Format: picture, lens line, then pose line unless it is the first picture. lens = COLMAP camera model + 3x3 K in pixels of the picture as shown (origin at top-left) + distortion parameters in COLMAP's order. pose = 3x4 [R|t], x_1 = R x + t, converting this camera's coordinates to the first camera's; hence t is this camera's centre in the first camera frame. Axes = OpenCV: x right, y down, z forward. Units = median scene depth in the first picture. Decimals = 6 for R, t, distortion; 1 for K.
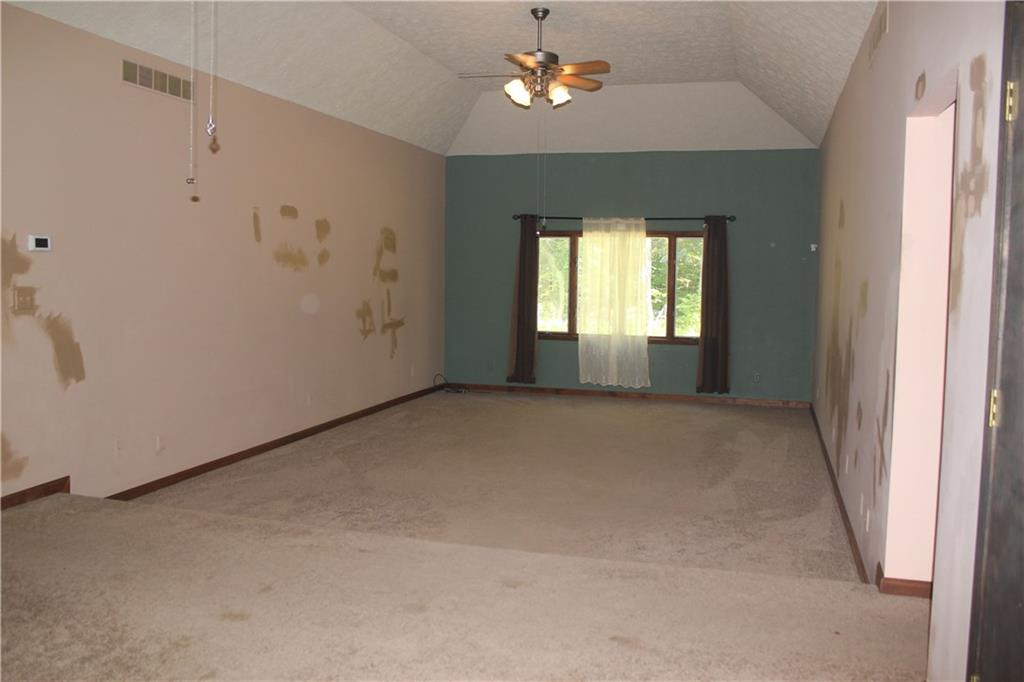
lens RADIAL K [[850.6, 0, 514.0], [0, 850.6, 336.4], [0, 0, 1]] dist [-0.167335, 0.146367]
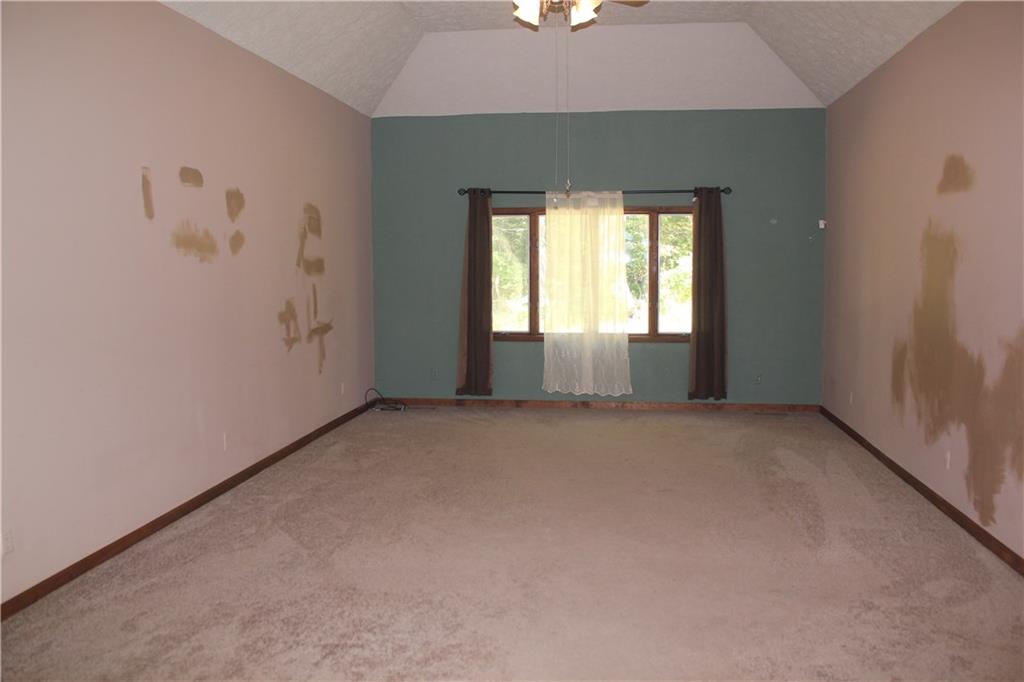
lens RADIAL K [[850.6, 0, 514.0], [0, 850.6, 336.4], [0, 0, 1]] dist [-0.167335, 0.146367]
pose [[0.987648, -0.031341, 0.153524, -0.081022], [0.029635, 0.999471, 0.013385, -0.012082], [-0.153862, -0.008670, 0.988054, 0.197802]]
